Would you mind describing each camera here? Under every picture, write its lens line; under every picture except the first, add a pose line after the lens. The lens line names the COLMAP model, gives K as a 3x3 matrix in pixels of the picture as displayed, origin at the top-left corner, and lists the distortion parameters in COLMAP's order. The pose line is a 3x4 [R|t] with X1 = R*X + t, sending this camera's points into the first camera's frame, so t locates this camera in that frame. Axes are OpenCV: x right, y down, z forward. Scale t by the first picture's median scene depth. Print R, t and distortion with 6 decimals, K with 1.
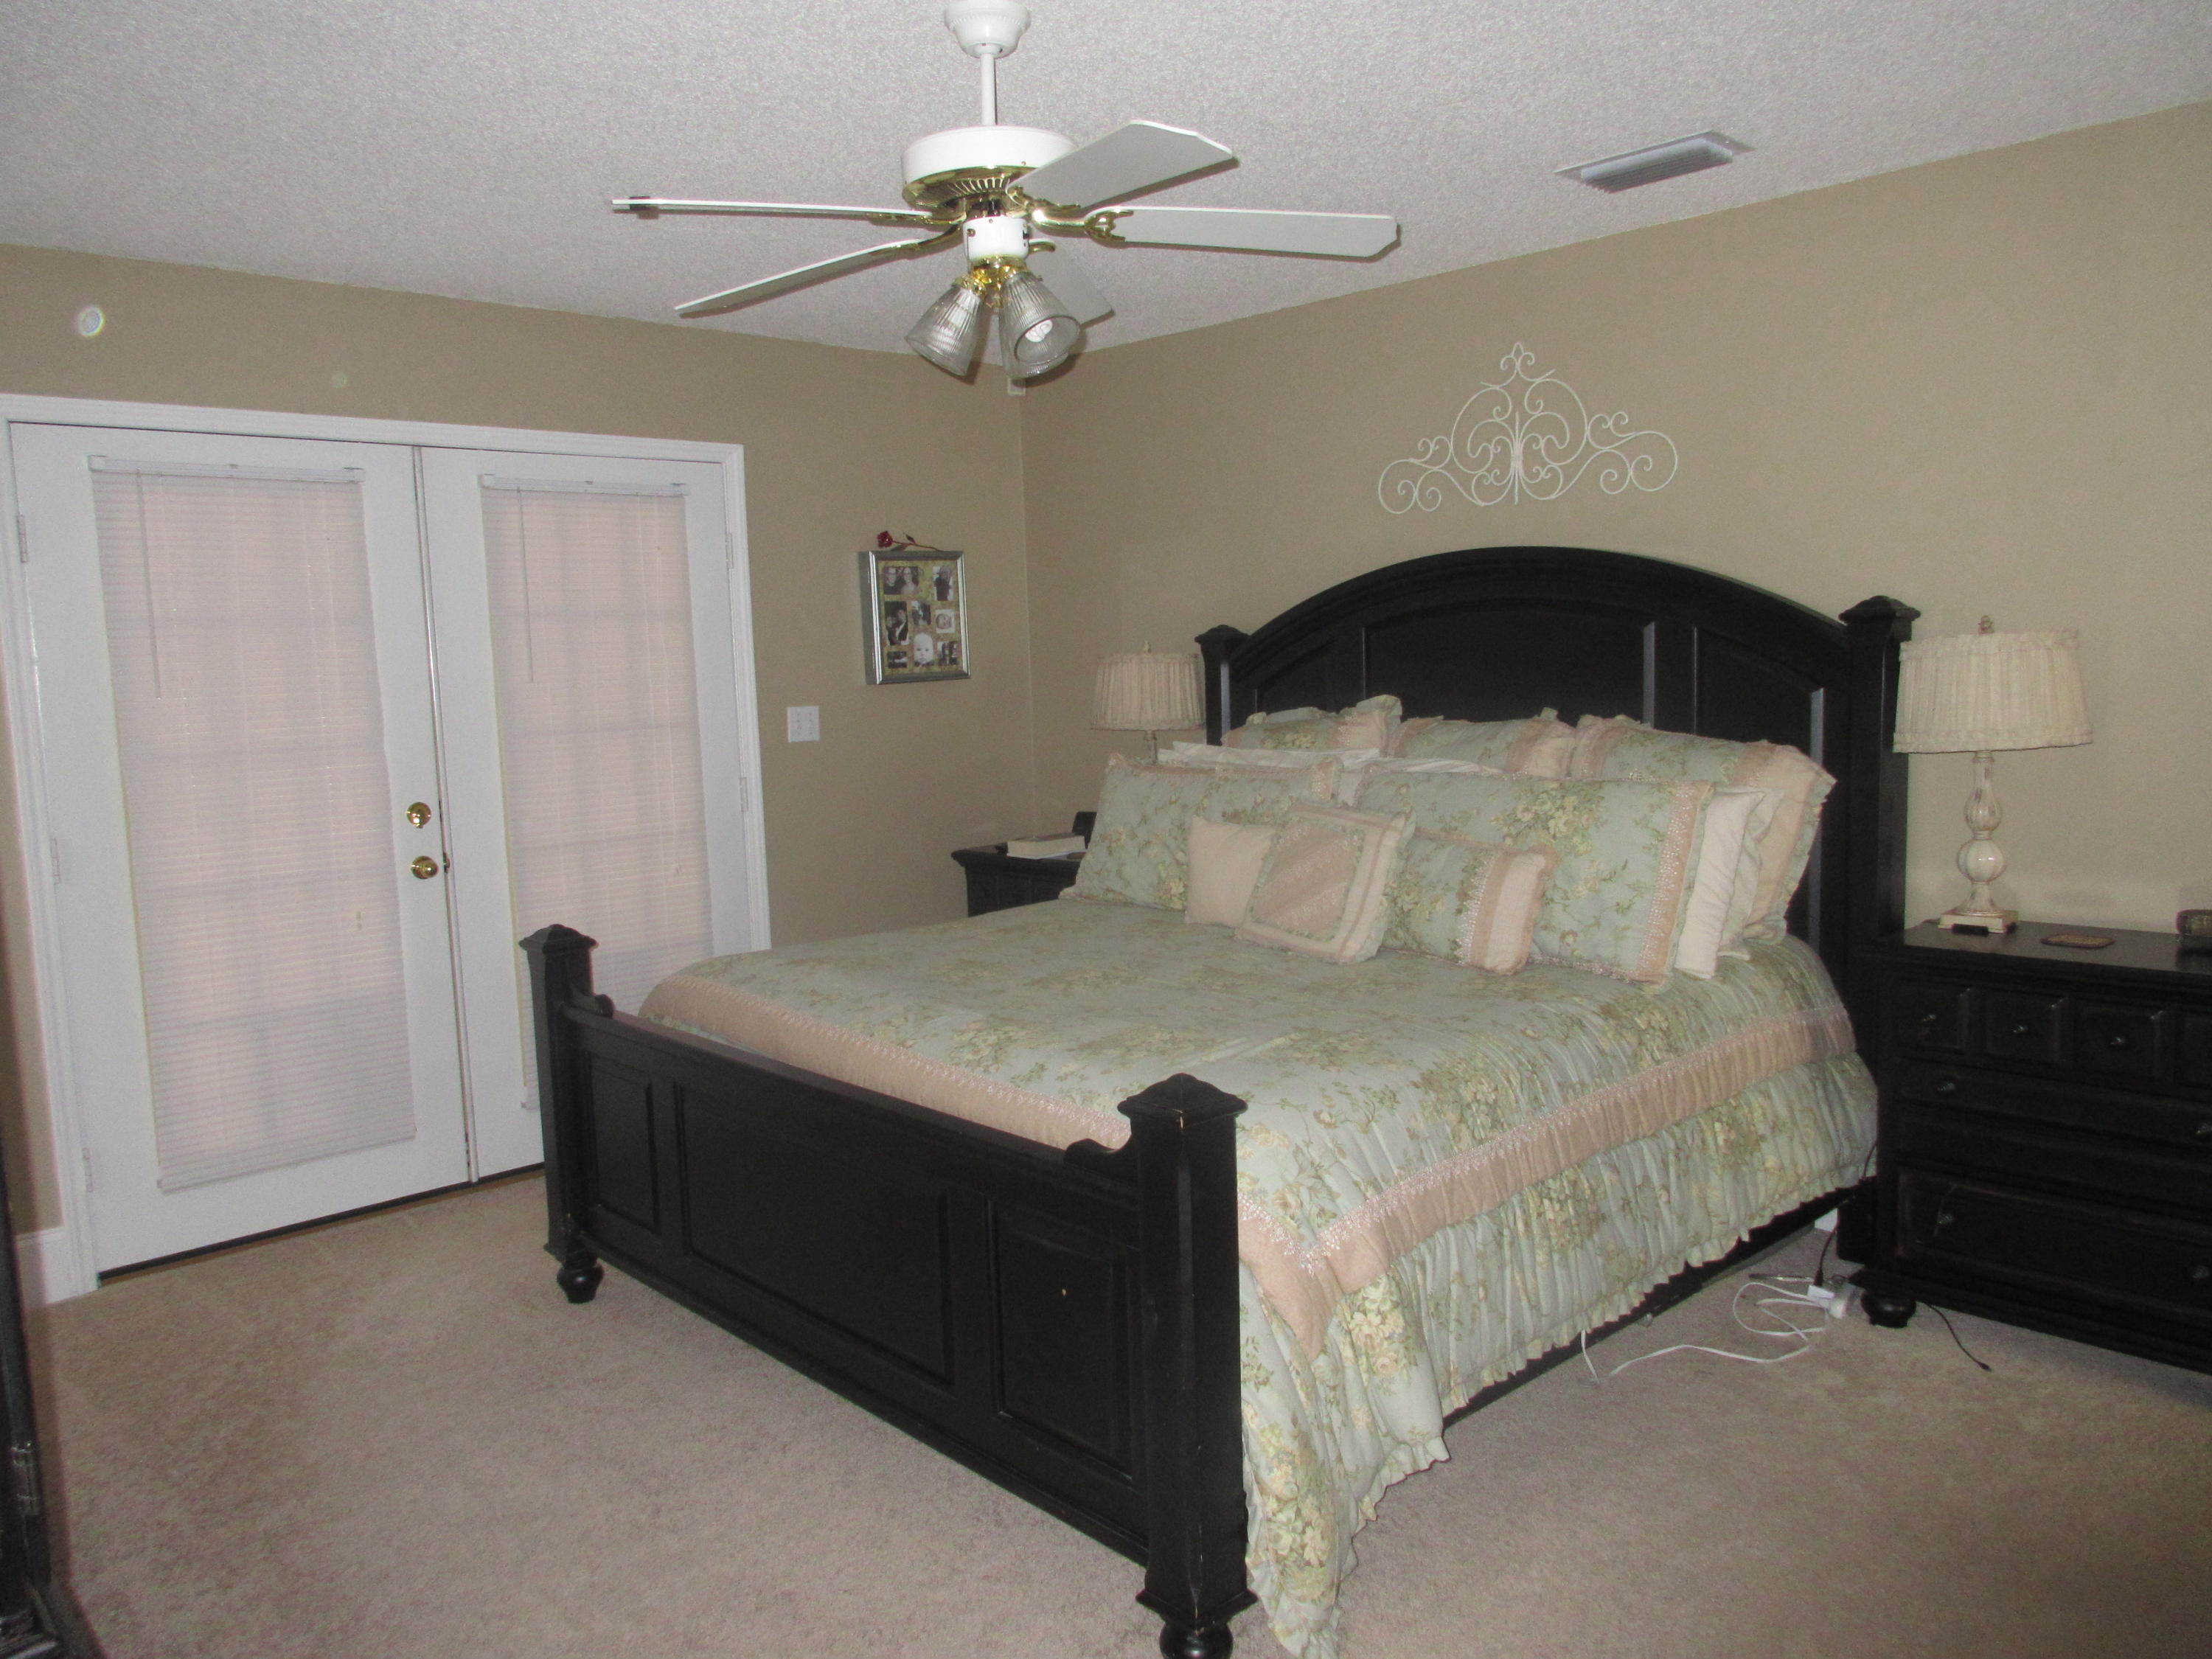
lens RADIAL K [[1647.6, 0, 1106.7], [0, 1647.6, 836.3], [0, 0, 1]] dist [0.004515, -0.018703]
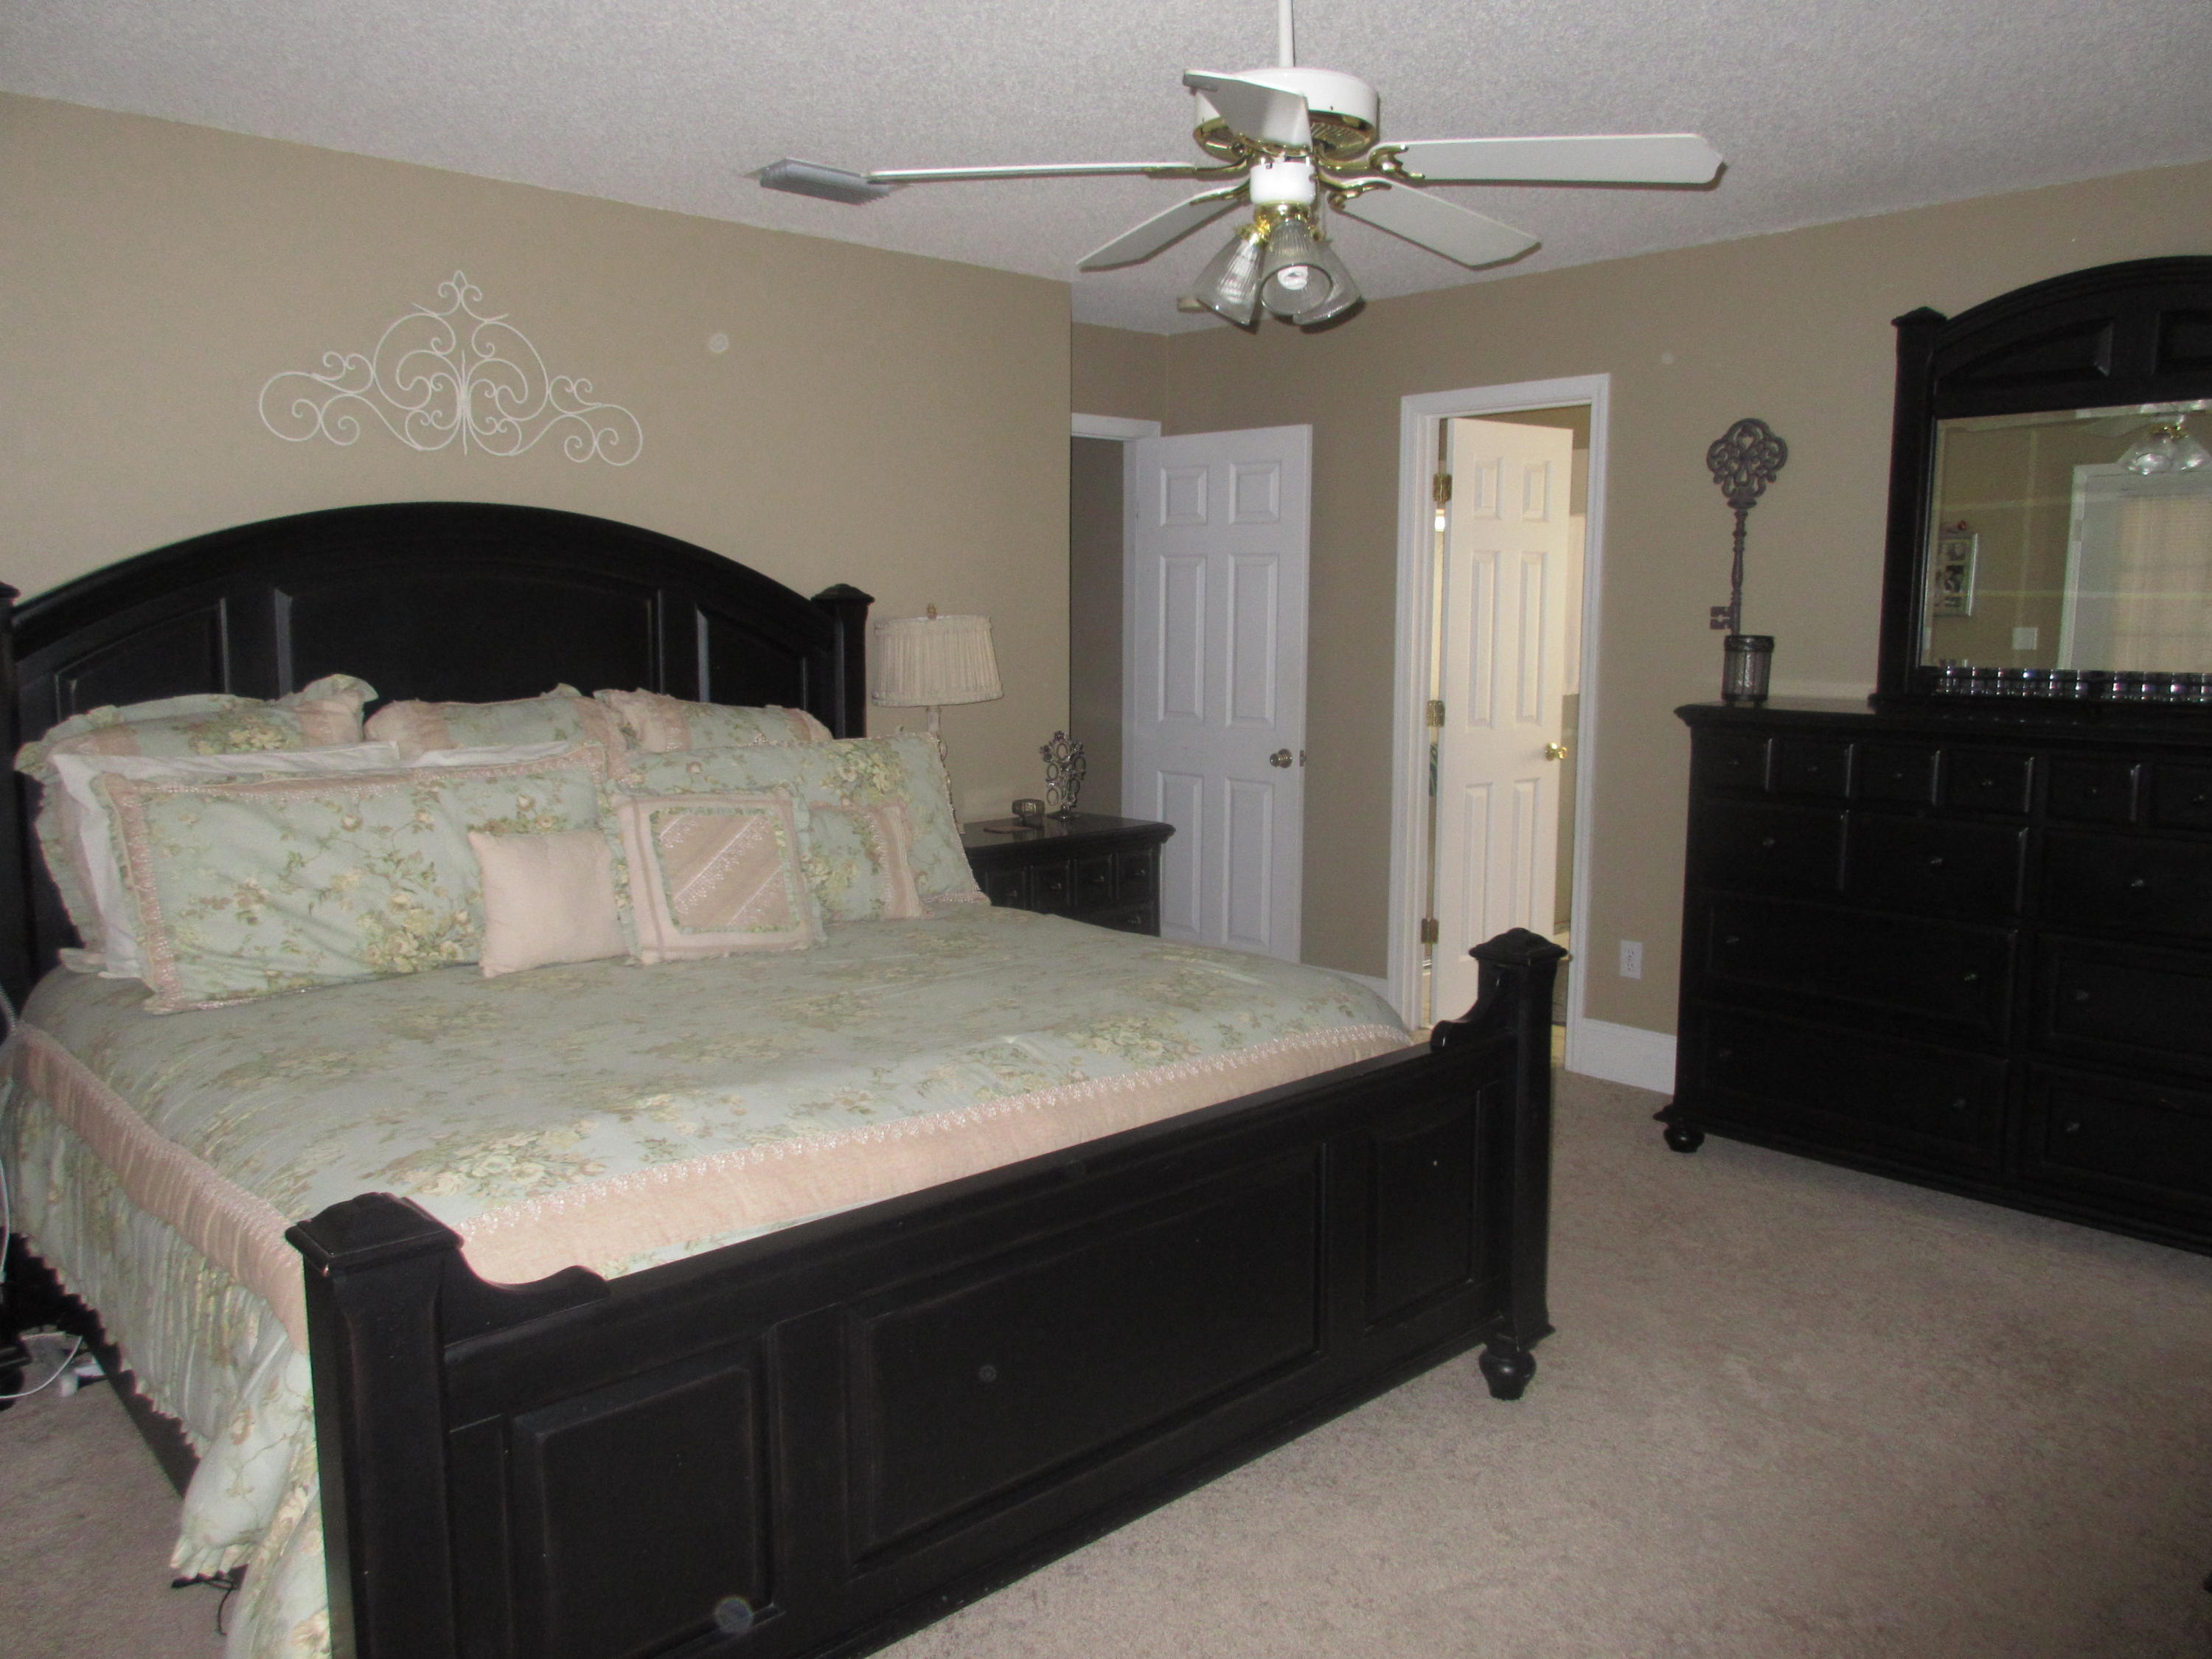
lens RADIAL K [[1647.6, 0, 1106.3], [0, 1647.6, 822.3], [0, 0, 1]] dist [0.004515, -0.018703]
pose [[-0.004151, -0.091679, 0.995780, -0.657971], [0.112082, 0.989471, 0.091565, -0.050773], [-0.993690, 0.111989, 0.006168, 0.689385]]
